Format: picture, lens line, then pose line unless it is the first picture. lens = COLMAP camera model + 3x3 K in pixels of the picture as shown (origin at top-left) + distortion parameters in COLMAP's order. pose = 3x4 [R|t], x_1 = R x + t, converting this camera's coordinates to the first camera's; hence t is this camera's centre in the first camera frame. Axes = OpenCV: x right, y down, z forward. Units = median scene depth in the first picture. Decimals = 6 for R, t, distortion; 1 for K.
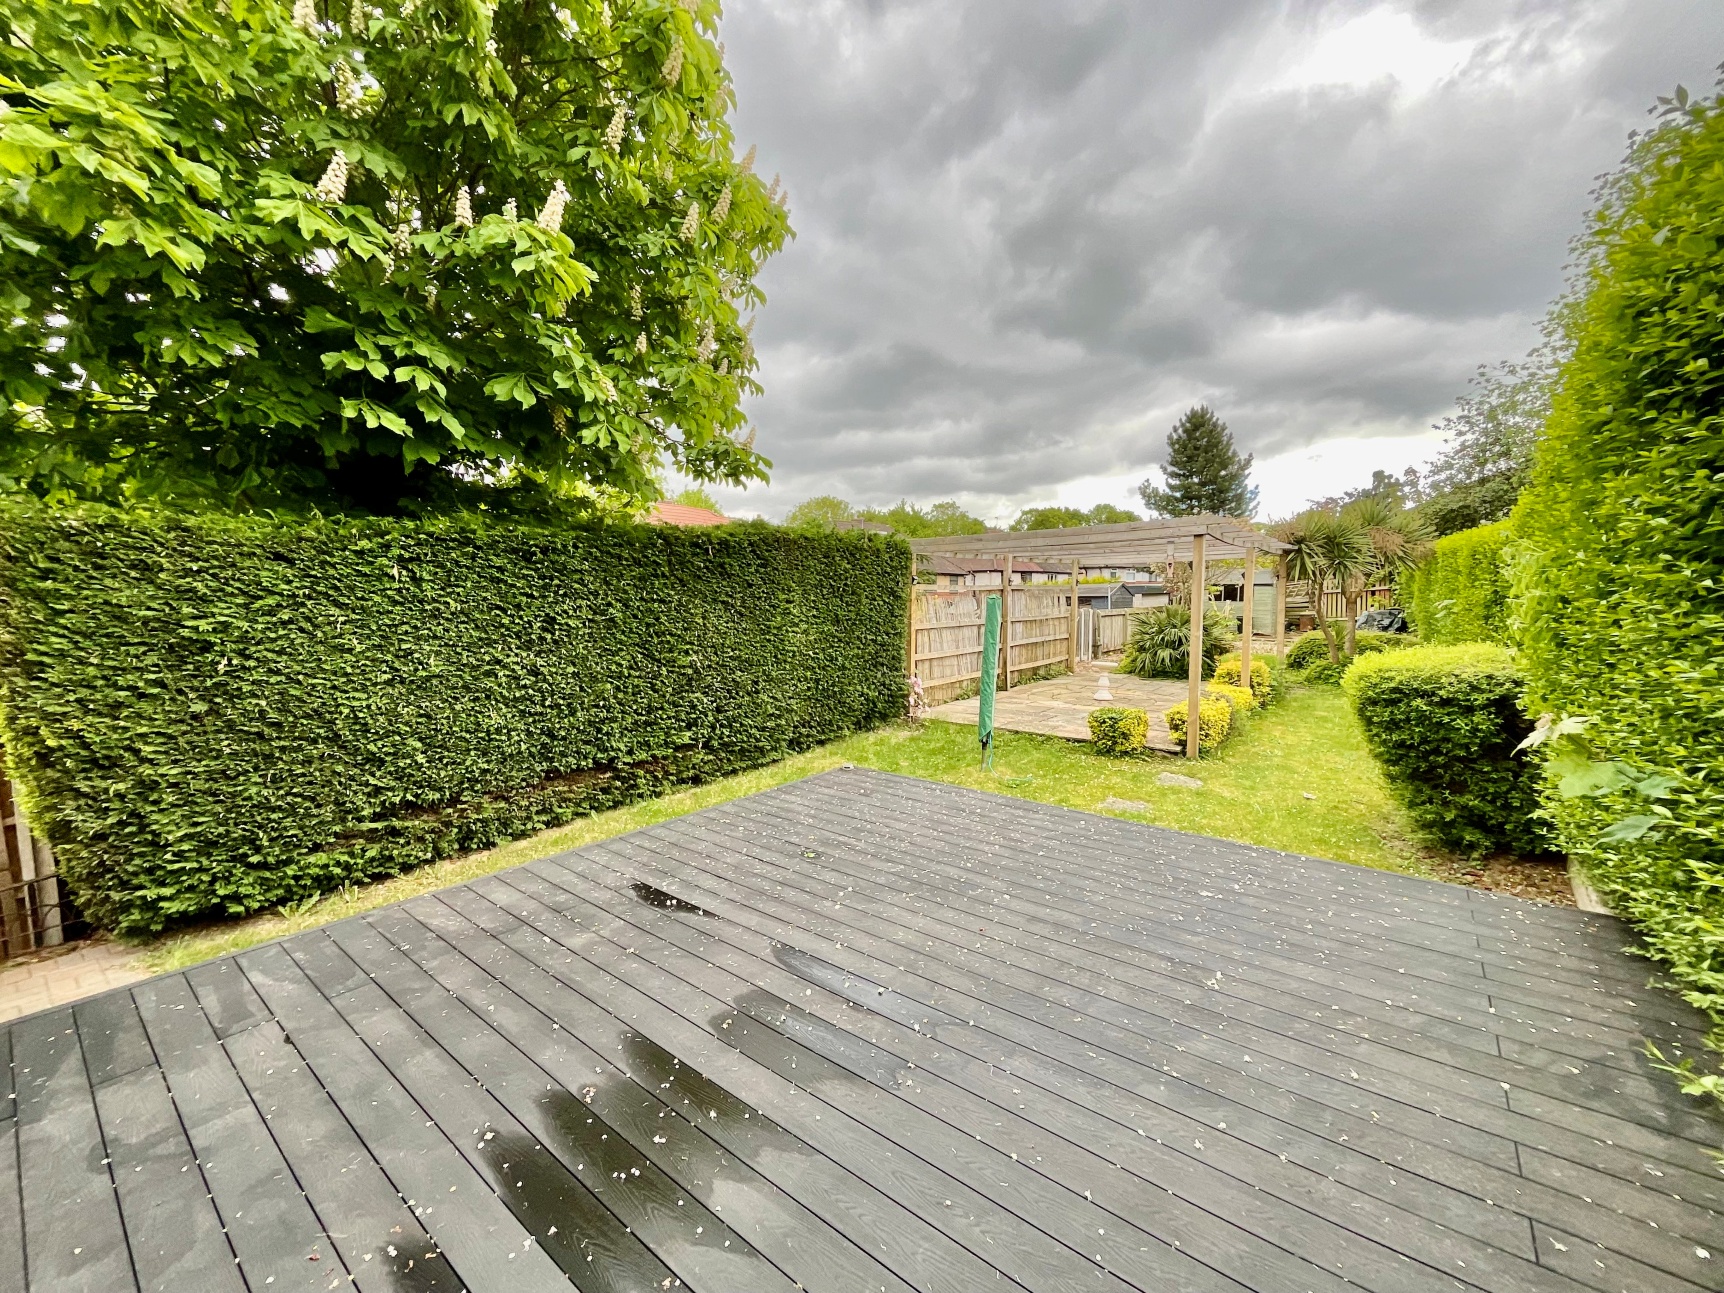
lens RADIAL K [[708.9, 0, 862.0], [0, 708.9, 646.5], [0, 0, 1]] dist [0.015135, 0.000152]
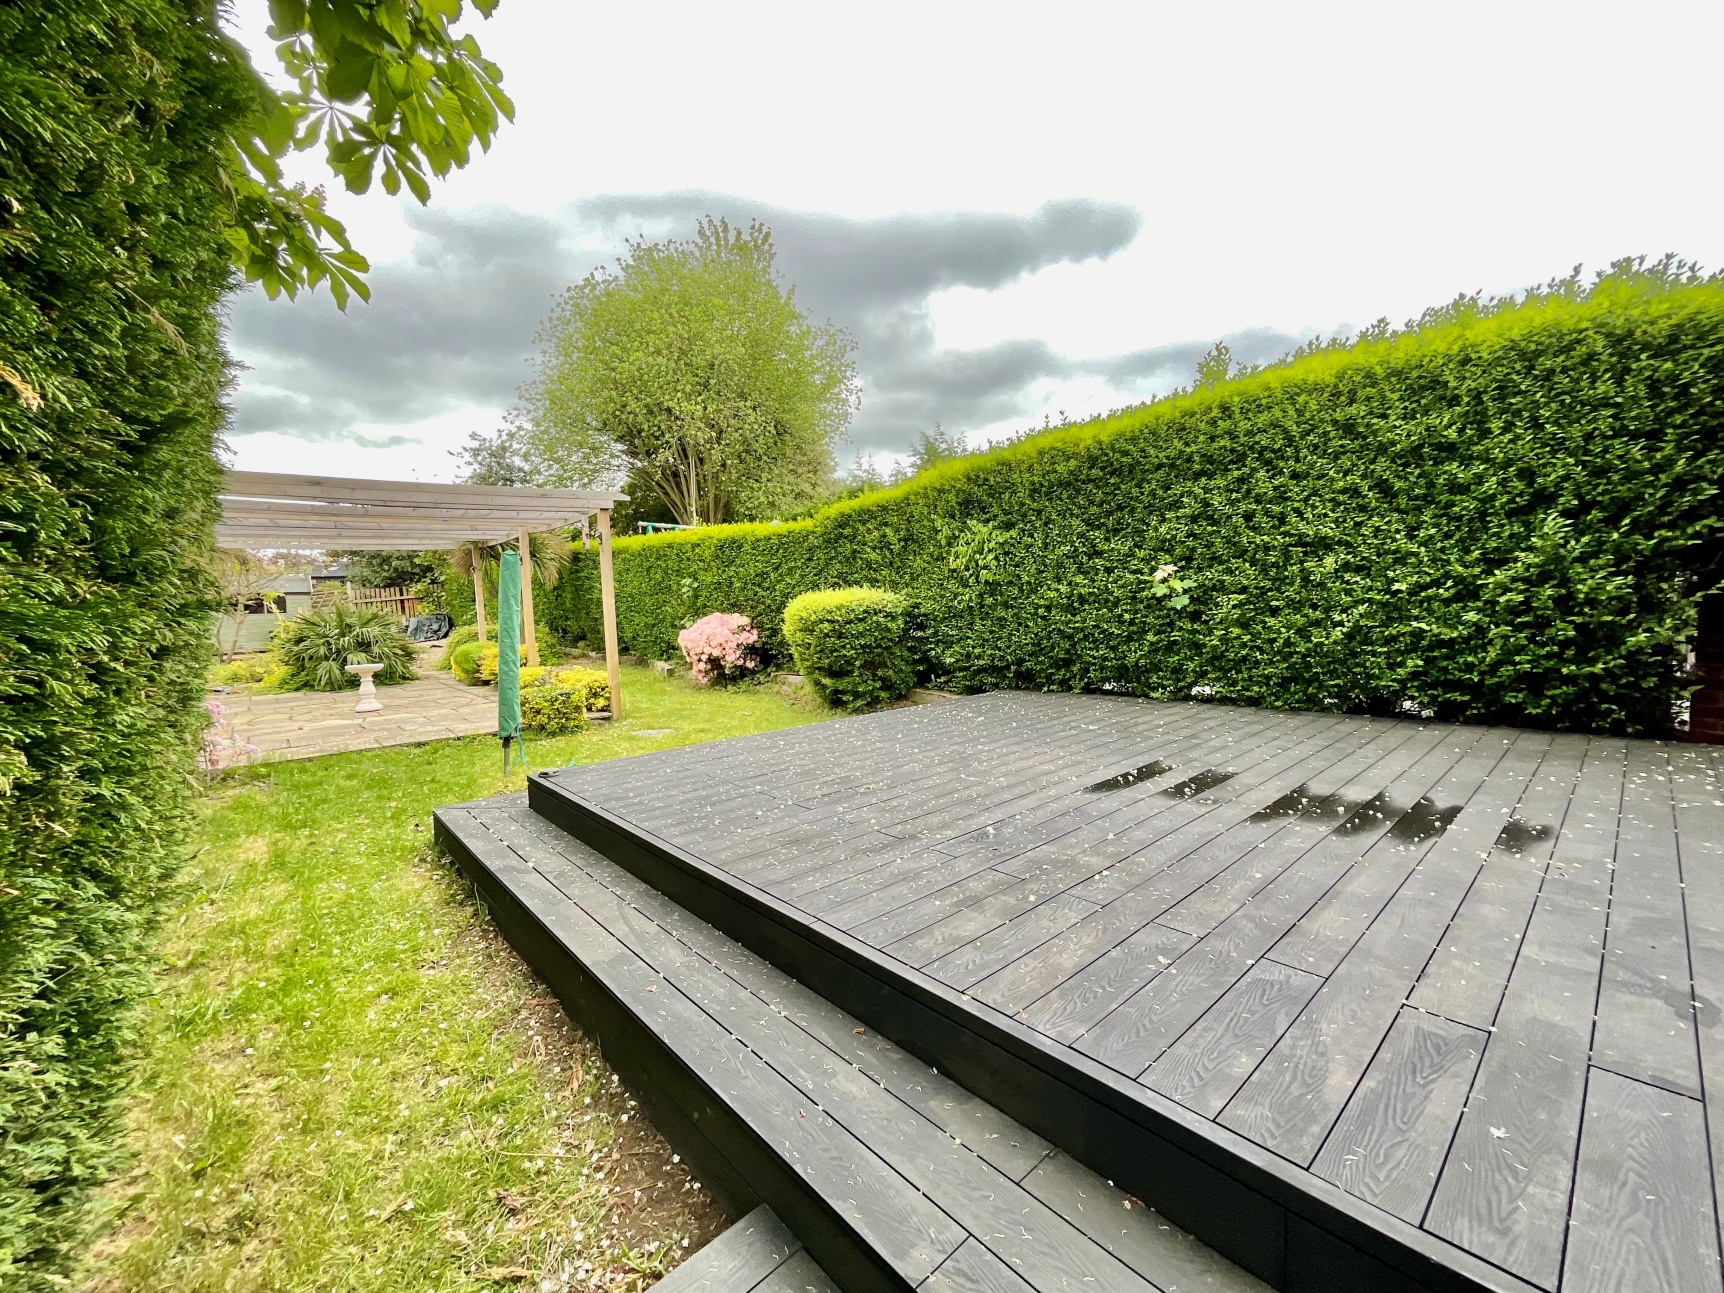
lens RADIAL K [[708.9, 0, 862.0], [0, 708.9, 646.5], [0, 0, 1]] dist [0.015135, 0.000152]
pose [[0.143665, -0.062040, 0.987680, -1.533613], [0.108527, 0.993001, 0.046588, 0.115934], [-0.983658, 0.100496, 0.149392, 1.377167]]
